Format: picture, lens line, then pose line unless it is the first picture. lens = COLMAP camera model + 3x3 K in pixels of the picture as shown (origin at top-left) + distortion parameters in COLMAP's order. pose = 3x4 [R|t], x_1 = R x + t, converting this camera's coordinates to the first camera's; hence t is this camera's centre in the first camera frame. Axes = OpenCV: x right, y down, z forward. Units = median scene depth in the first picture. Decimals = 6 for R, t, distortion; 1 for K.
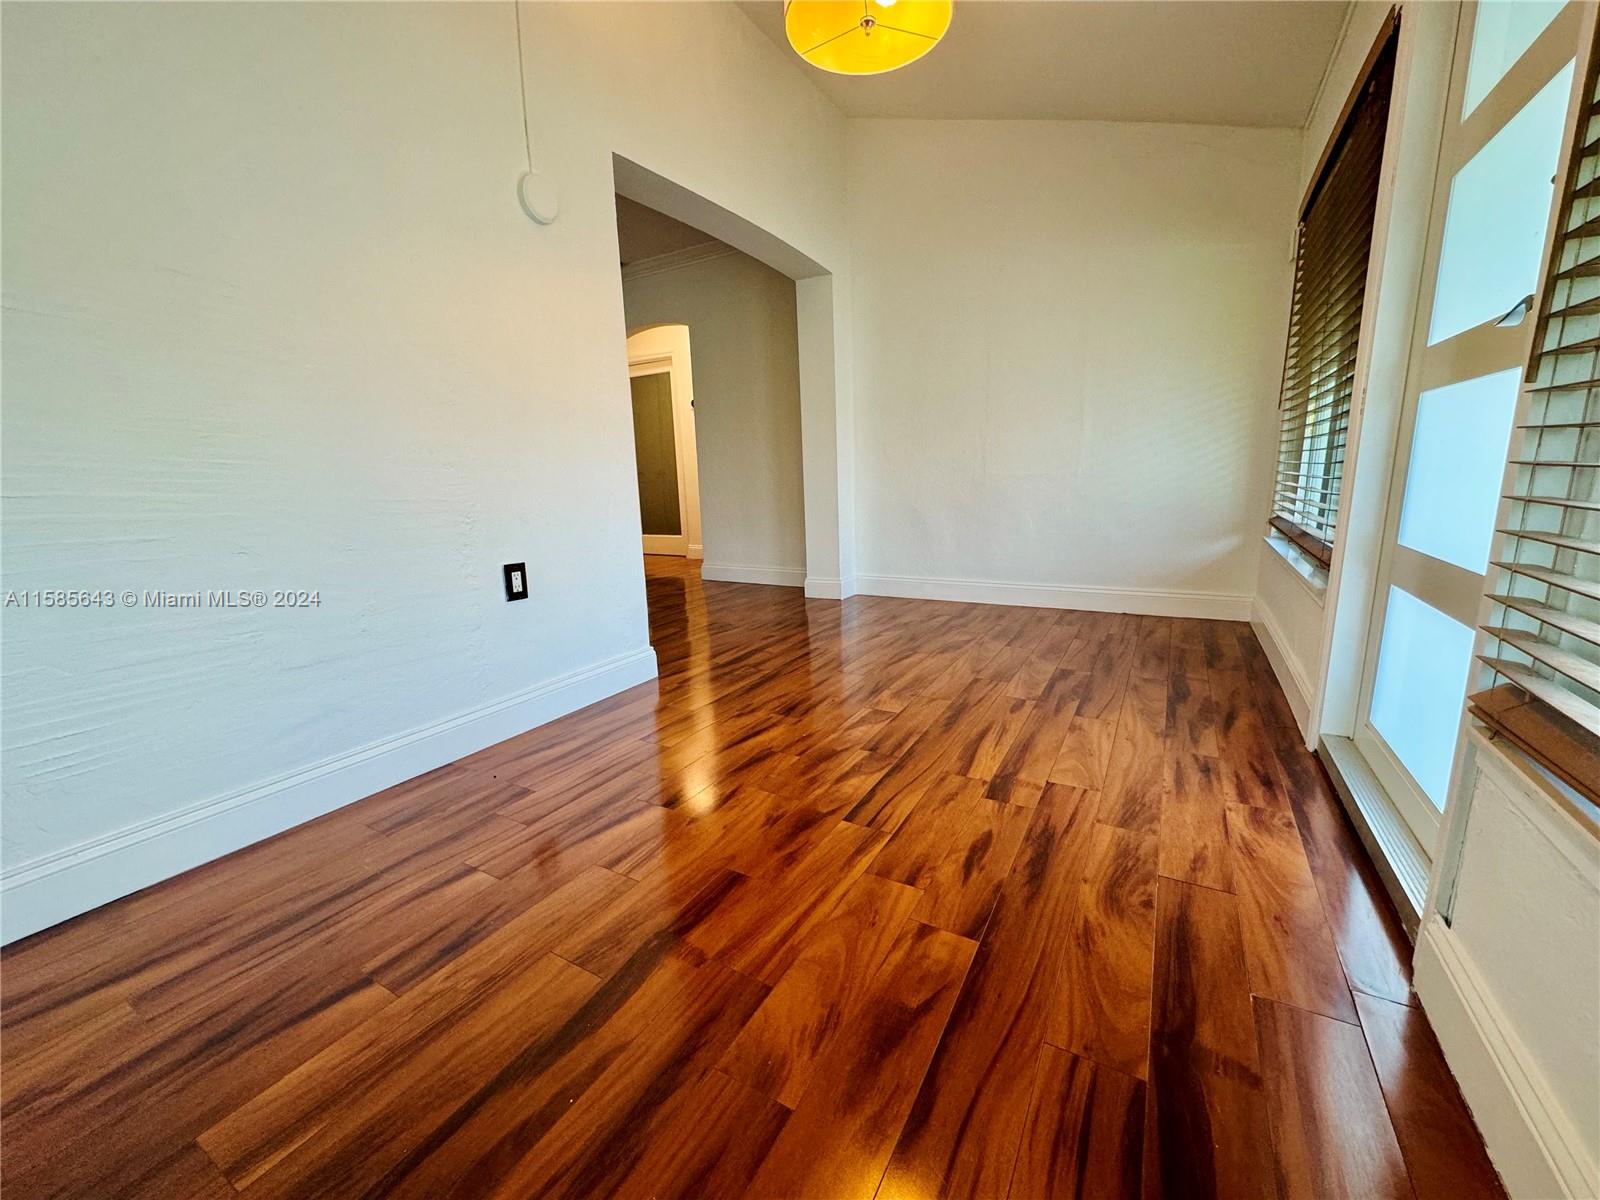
lens RADIAL K [[633.8, 0, 799.0], [0, 633.8, 599.6], [0, 0, 1]] dist [-0.003884, 0.000495]
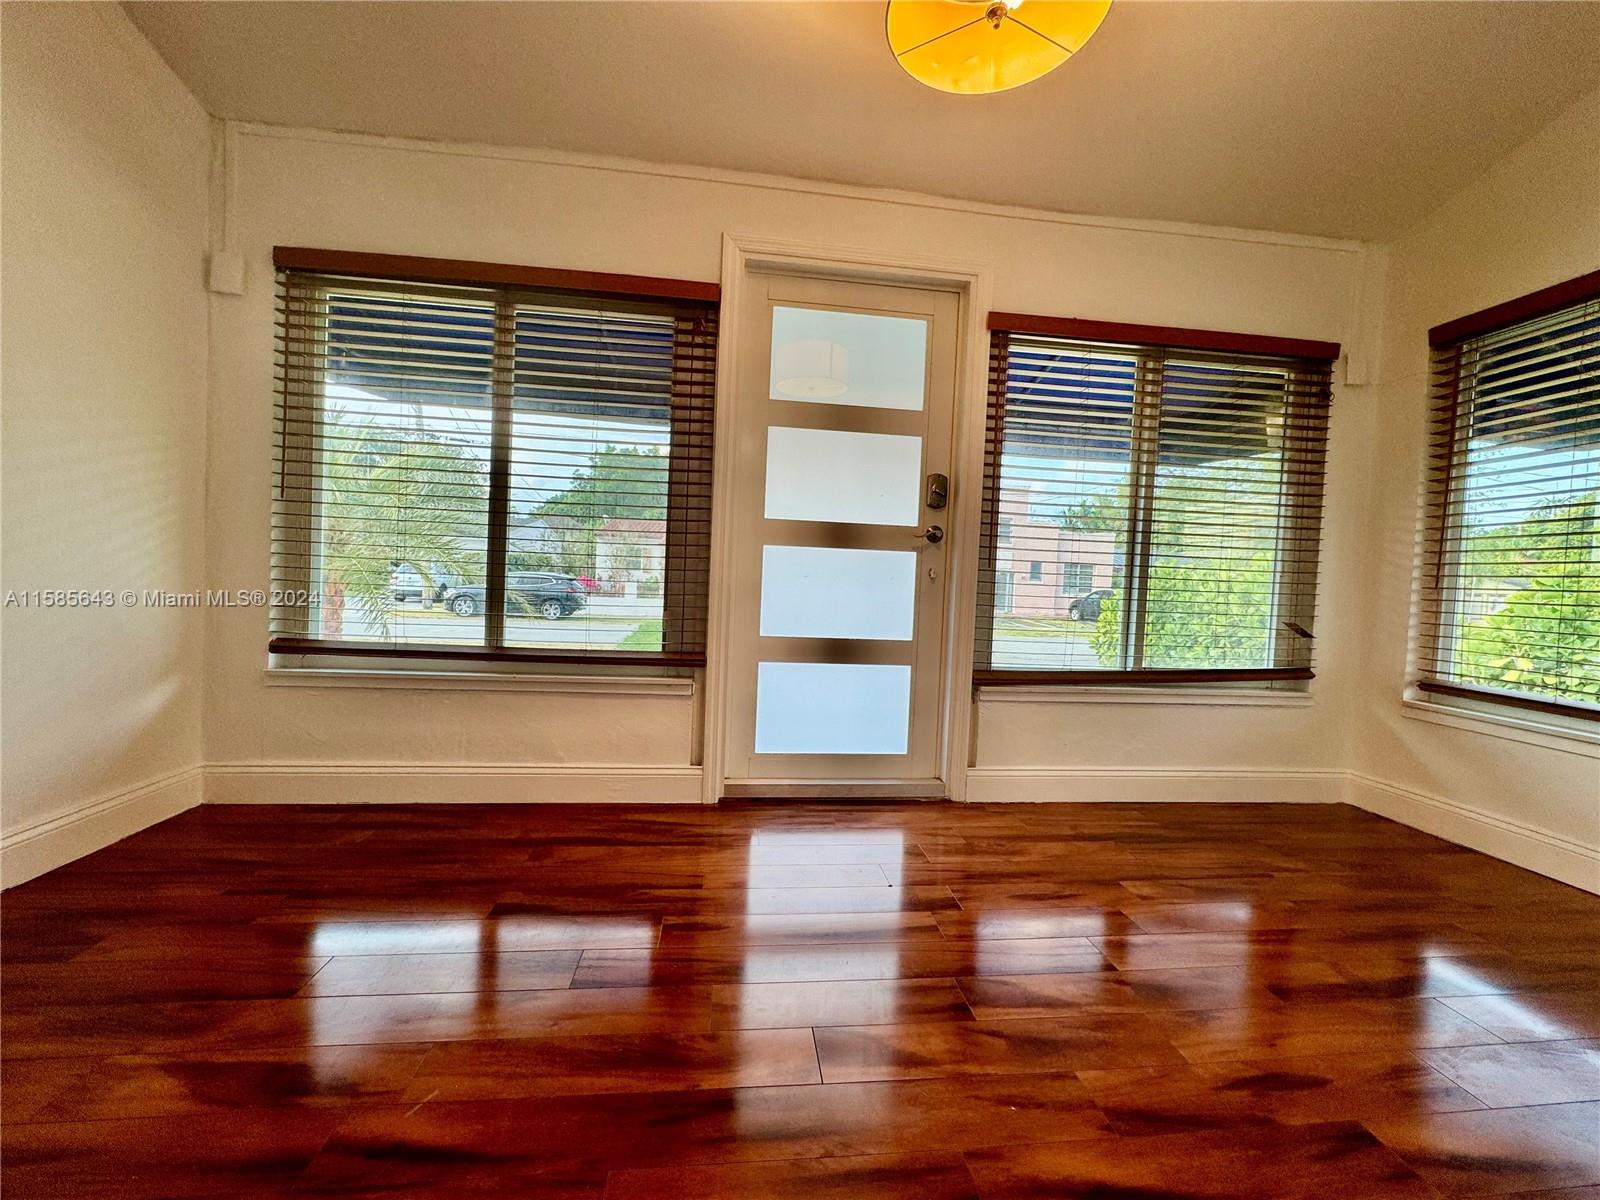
lens RADIAL K [[633.8, 0, 802.9], [0, 633.8, 599.5], [0, 0, 1]] dist [-0.003884, 0.000495]
pose [[-0.603352, -0.027639, 0.796996, -0.336366], [0.129986, 0.982625, 0.132480, -0.331292], [-0.786810, 0.183530, -0.589276, 1.617914]]
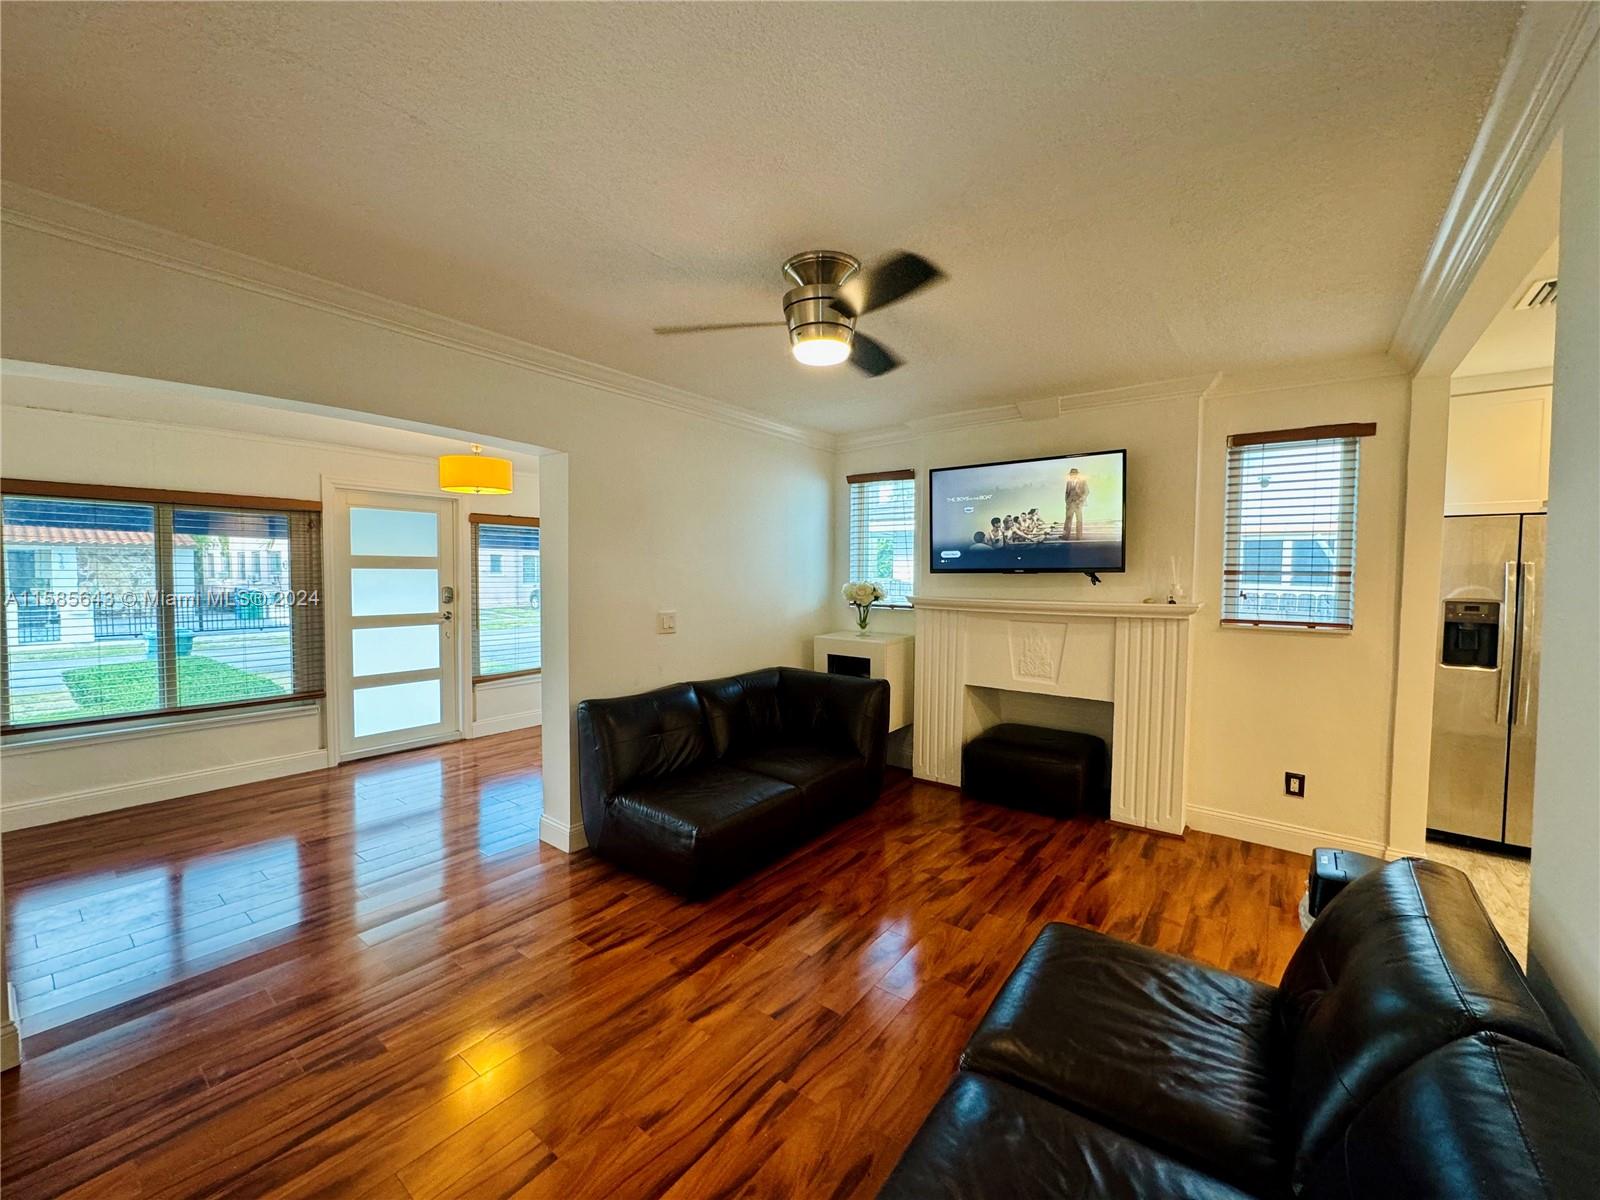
lens RADIAL K [[633.8, 0, 801.4], [0, 633.8, 598.4], [0, 0, 1]] dist [-0.003884, 0.000495]
pose [[-0.992386, 0.007157, 0.122958, -1.408565], [0.036242, 0.971082, 0.235979, -0.977358], [-0.117714, 0.238638, -0.963948, 3.195843]]
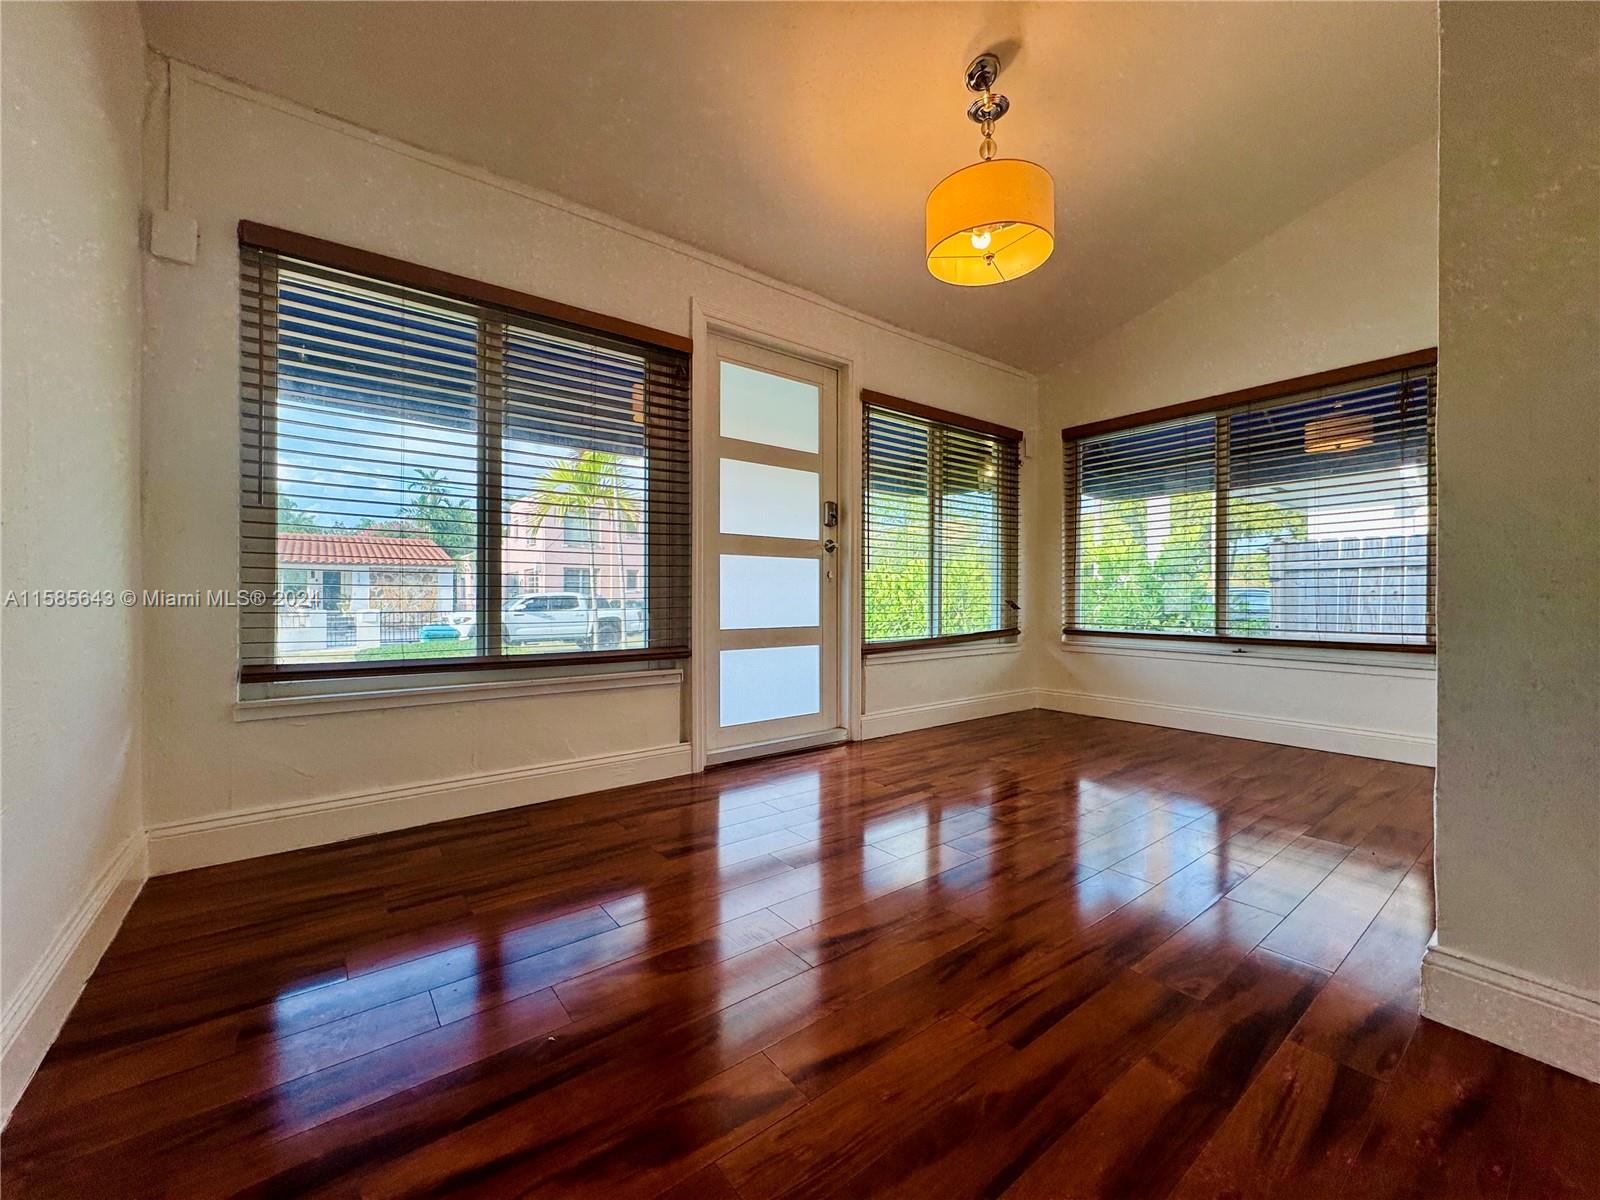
lens RADIAL K [[633.8, 0, 798.2], [0, 633.8, 599.3], [0, 0, 1]] dist [-0.003884, 0.000495]
pose [[-0.928255, 0.024767, 0.371119, 0.010155], [0.096326, 0.979747, 0.175549, -0.436681], [-0.359254, 0.198703, -0.911841, 2.343816]]
